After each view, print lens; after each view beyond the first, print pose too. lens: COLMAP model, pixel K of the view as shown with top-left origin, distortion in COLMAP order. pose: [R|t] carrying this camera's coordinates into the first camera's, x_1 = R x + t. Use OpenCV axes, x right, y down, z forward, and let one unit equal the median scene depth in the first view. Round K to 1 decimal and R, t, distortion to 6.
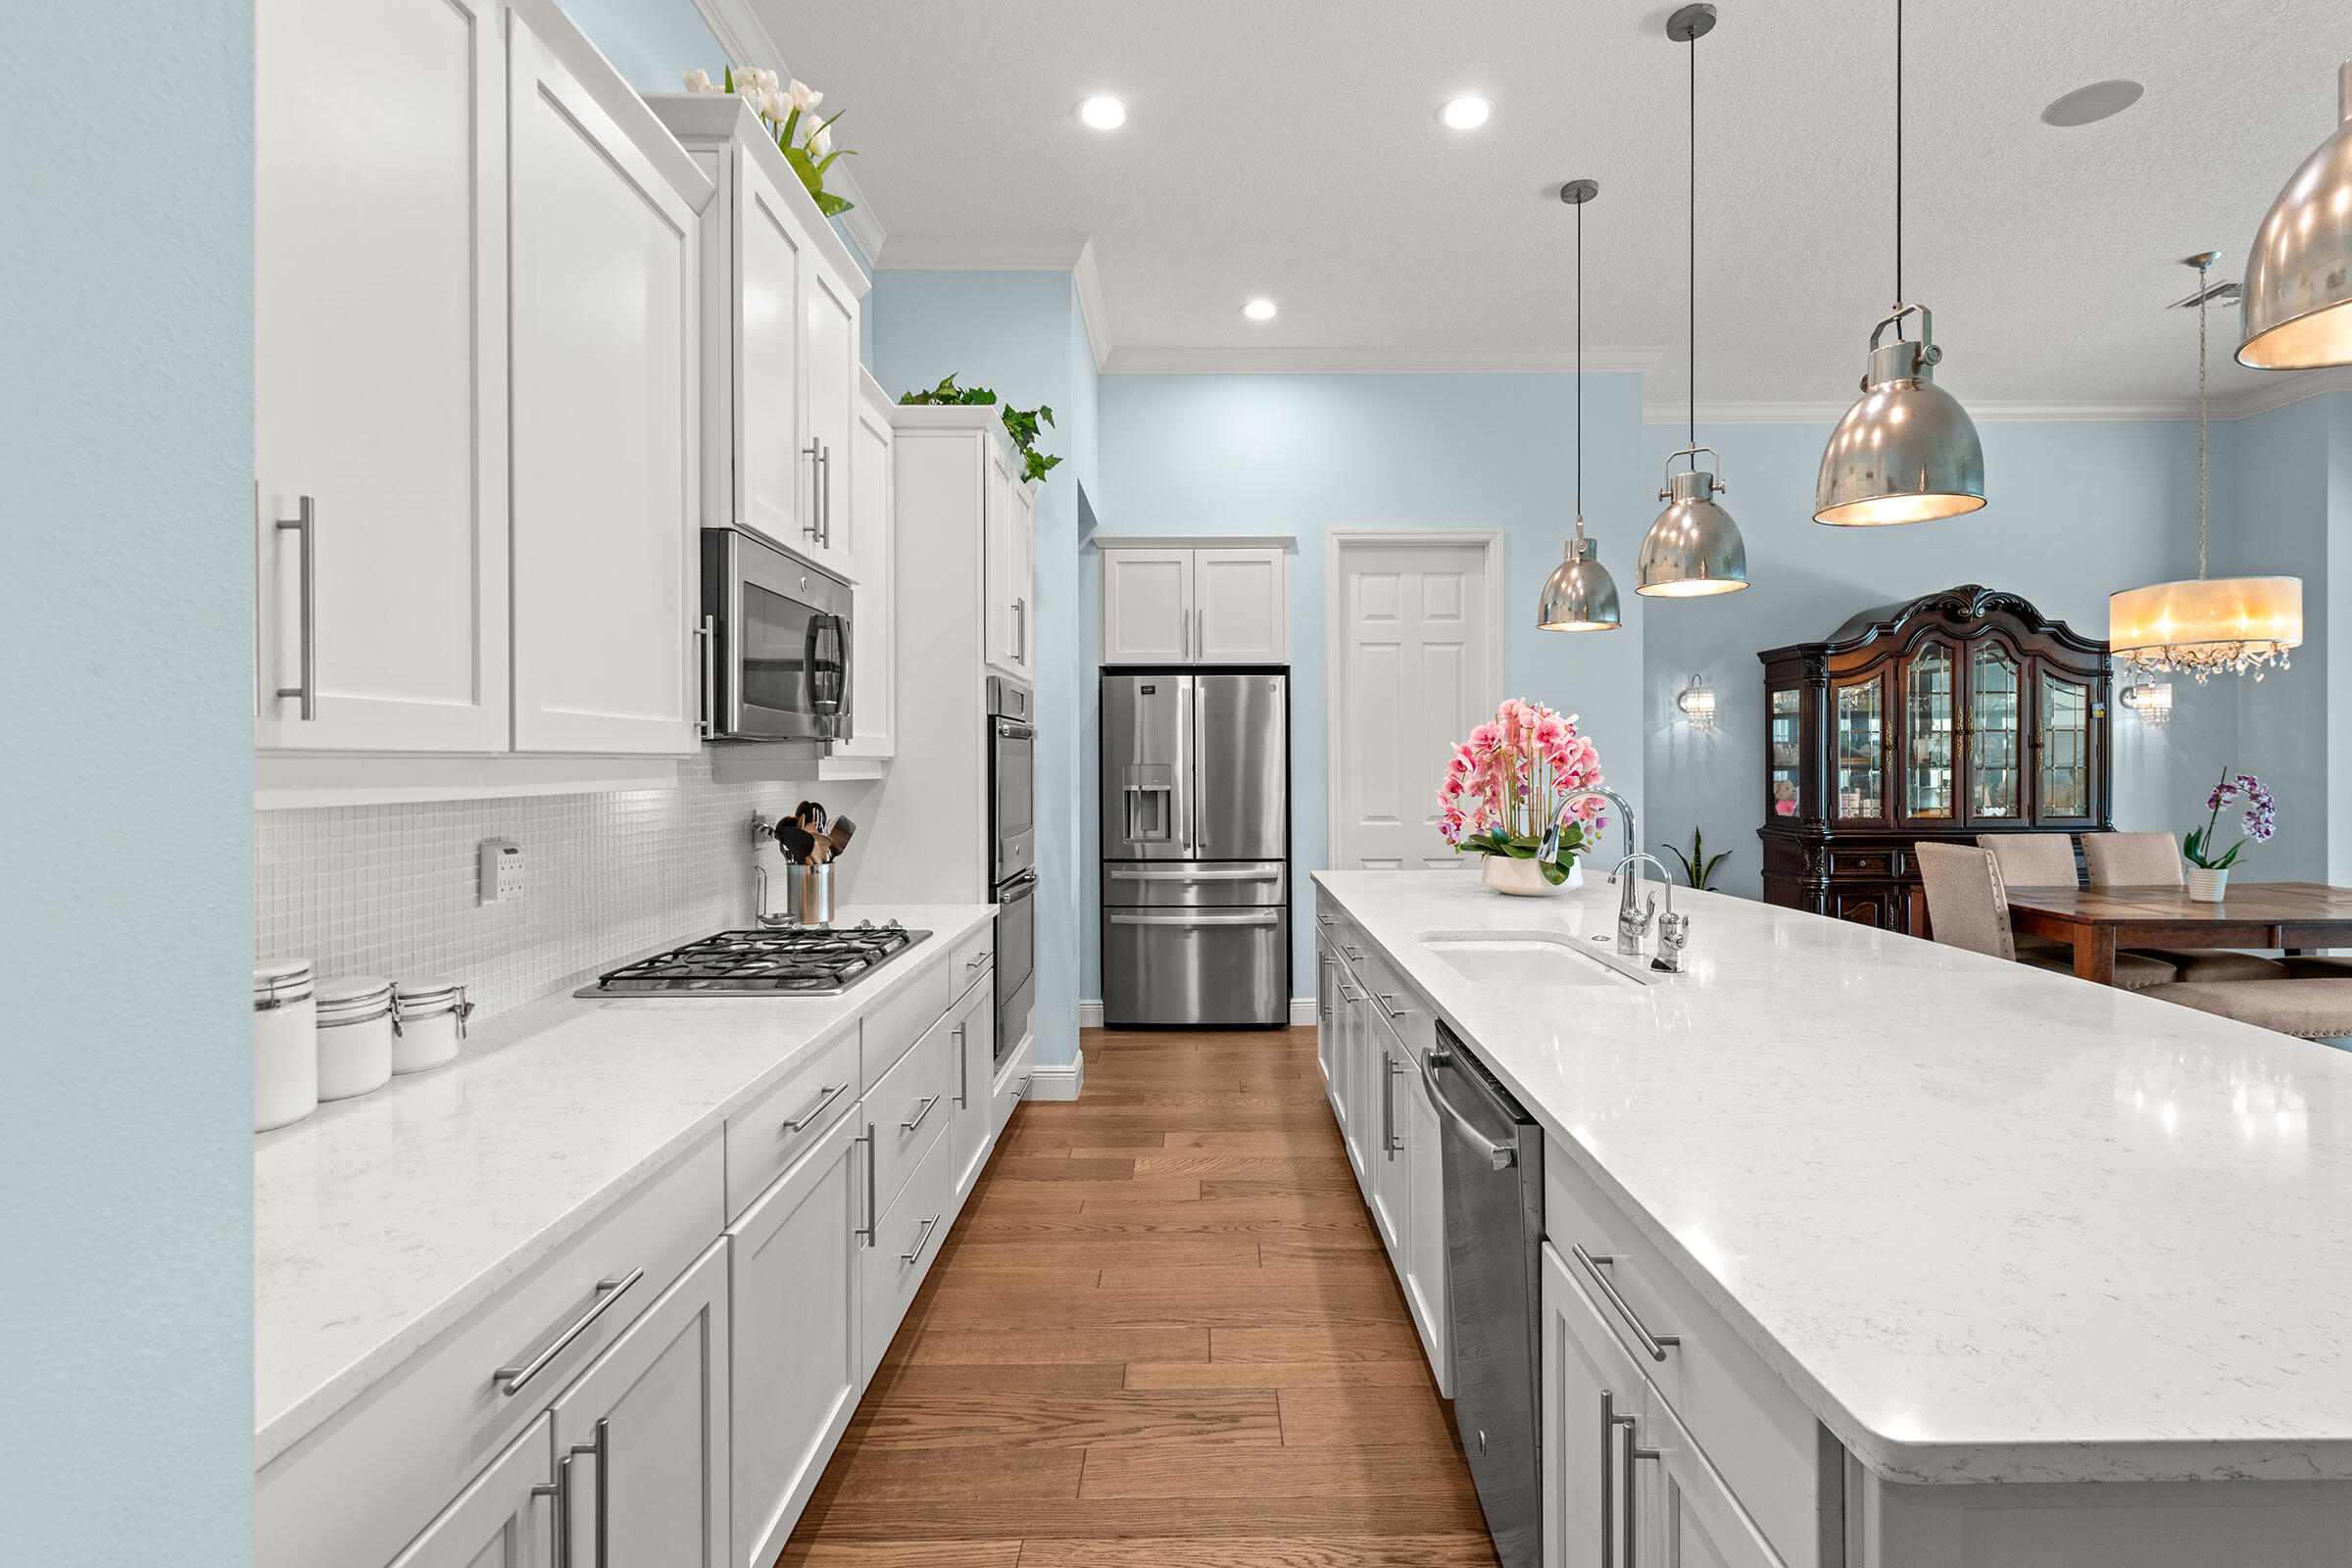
lens RADIAL K [[1111.6, 0, 1196.8], [0, 1111.6, 768.1], [0, 0, 1]] dist [0.024087, -0.011352]
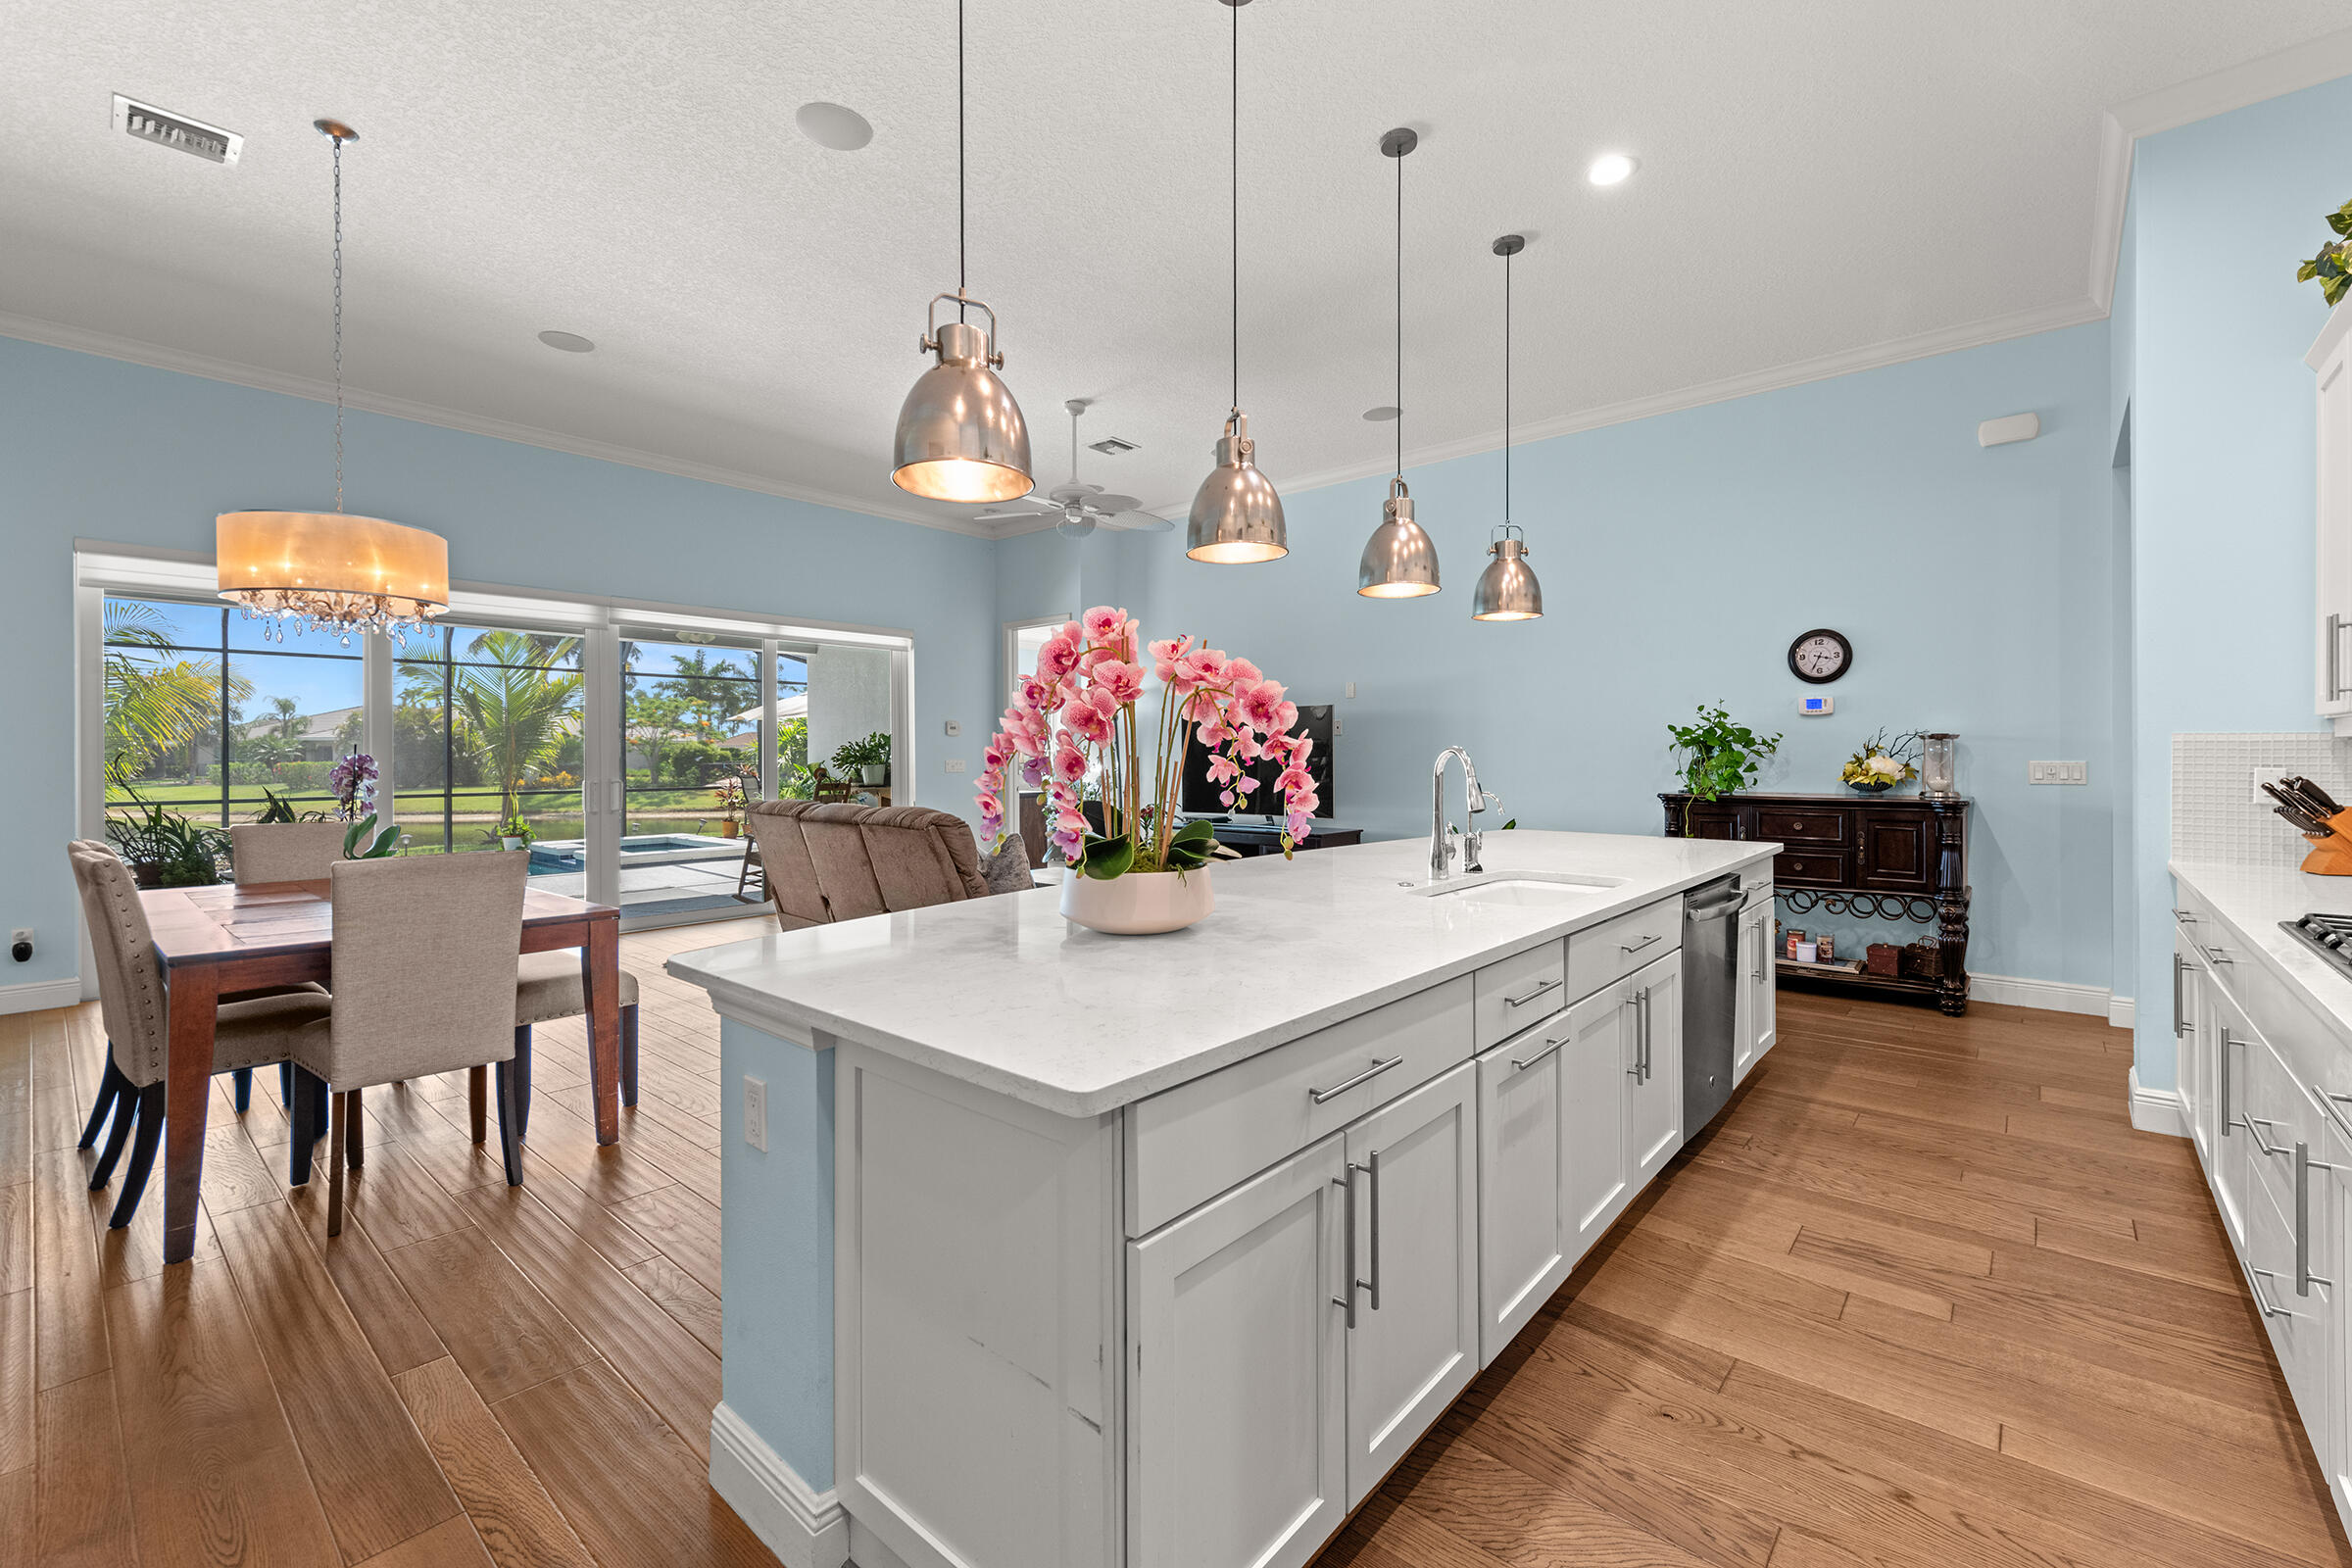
lens RADIAL K [[988.8, 0, 1181.8], [0, 988.8, 756.1], [0, 0, 1]] dist [0.001772, -0.000256]
pose [[-0.755903, 0.004470, 0.654668, -0.072586], [0.008733, 0.999957, 0.003256, 0.010659], [-0.654625, 0.008178, -0.755910, 1.220849]]
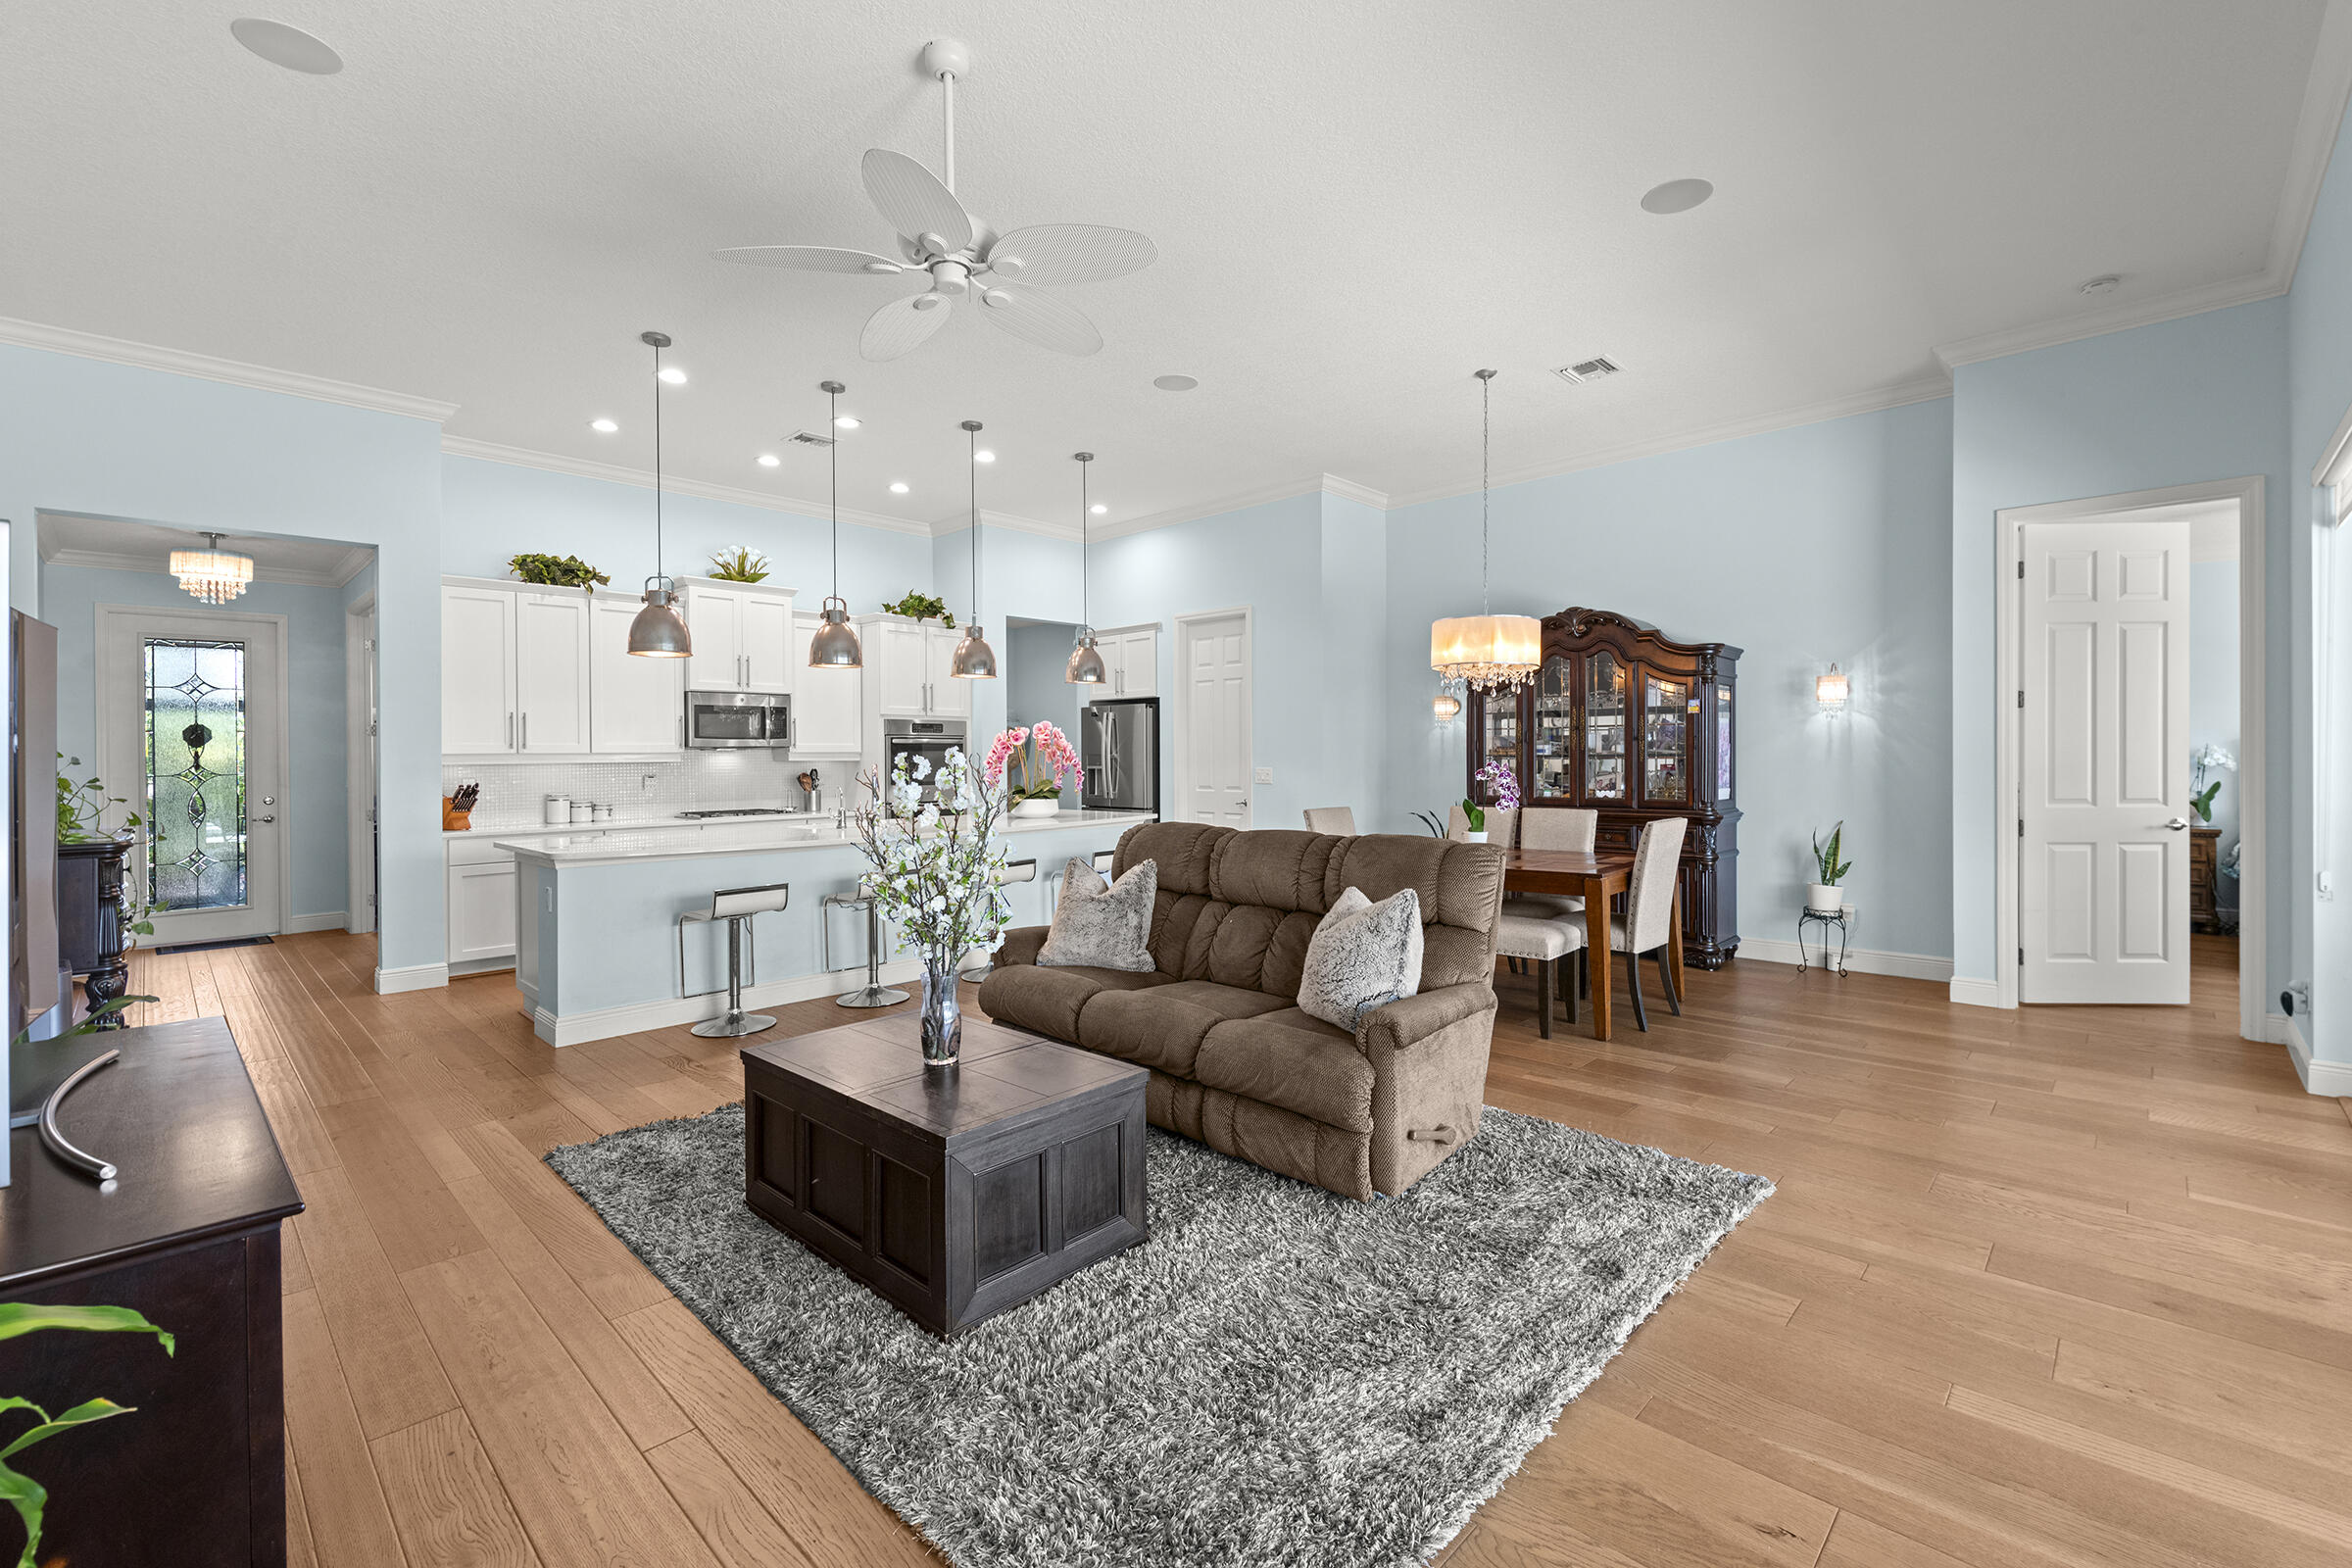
lens RADIAL K [[1009.7, 0, 1182.5], [0, 1009.7, 748.0], [0, 0, 1]] dist [-0.018518, 0.000456]
pose [[0.710033, -0.004860, -0.704152, 1.537838], [-0.000402, 0.999973, -0.007307, -0.002719], [0.704169, 0.005471, 0.710012, -0.099802]]
